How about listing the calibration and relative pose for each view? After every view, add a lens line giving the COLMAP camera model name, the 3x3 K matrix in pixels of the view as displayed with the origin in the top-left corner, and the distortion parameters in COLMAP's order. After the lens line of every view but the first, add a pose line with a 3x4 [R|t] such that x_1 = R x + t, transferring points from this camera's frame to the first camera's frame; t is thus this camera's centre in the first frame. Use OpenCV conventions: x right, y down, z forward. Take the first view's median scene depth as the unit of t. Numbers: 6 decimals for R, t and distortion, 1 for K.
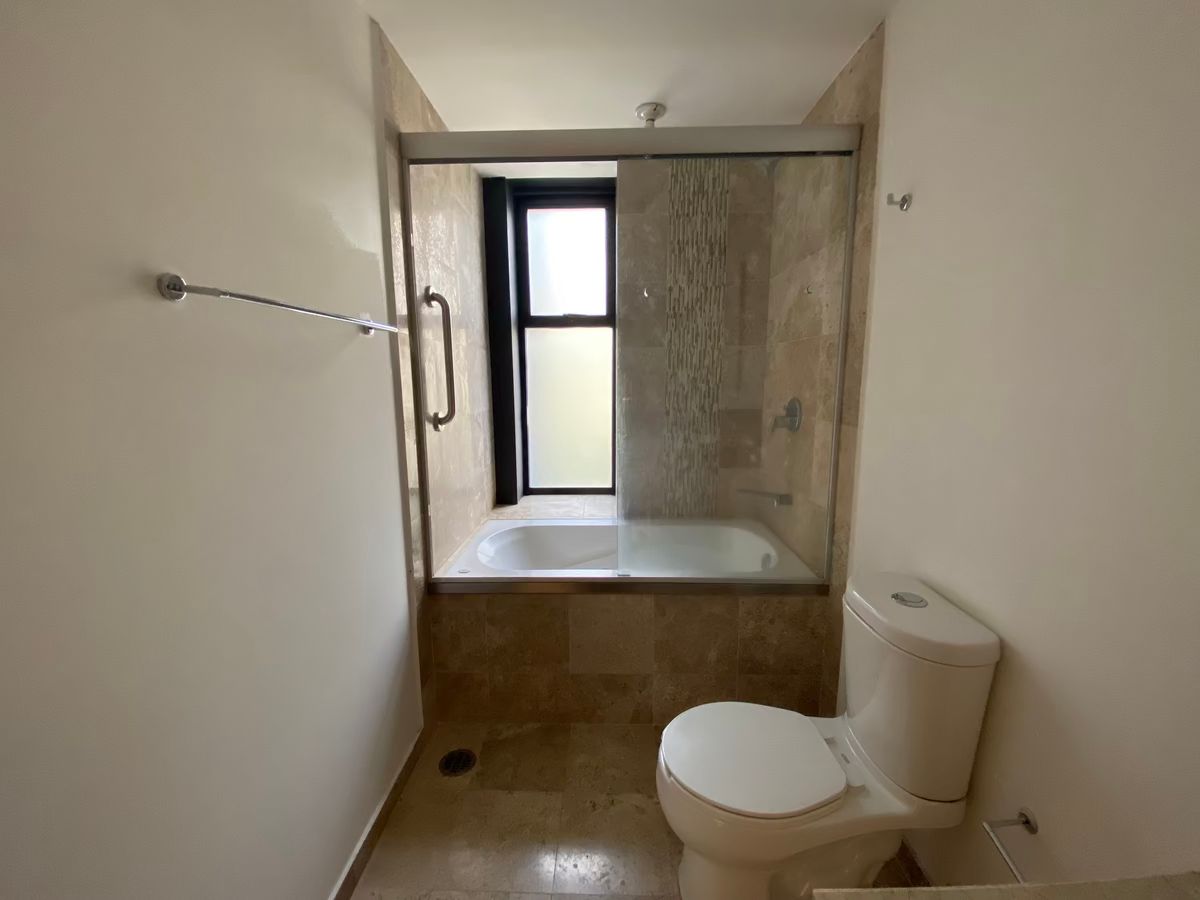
lens RADIAL K [[479.3, 0, 598.4], [0, 479.3, 447.6], [0, 0, 1]] dist [0.041158, -0.032843]
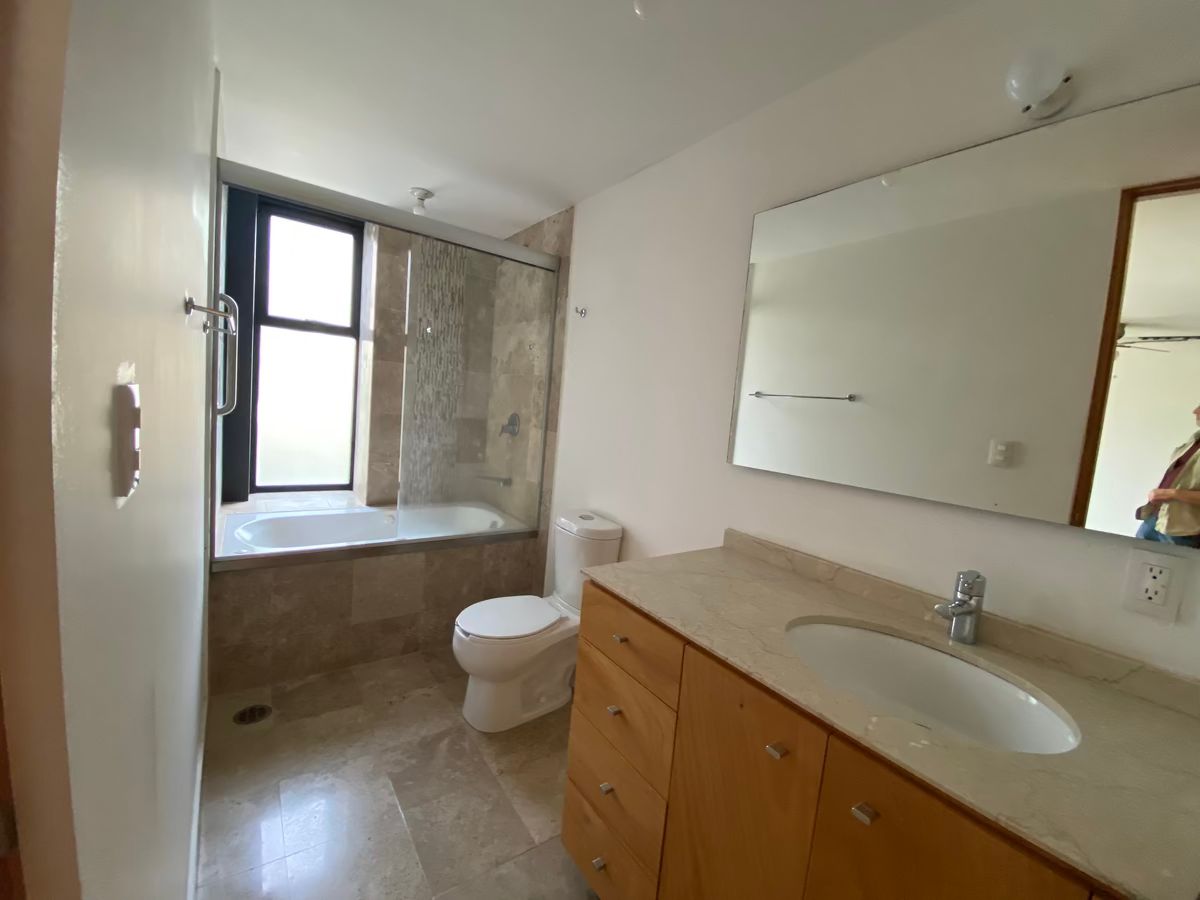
lens RADIAL K [[479.3, 0, 598.4], [0, 479.3, 447.6], [0, 0, 1]] dist [0.041158, -0.032843]
pose [[0.787697, 0.023107, 0.615630, -0.324114], [-0.005861, 0.999532, -0.030017, 0.050758], [-0.616035, 0.020036, 0.787464, -0.351800]]
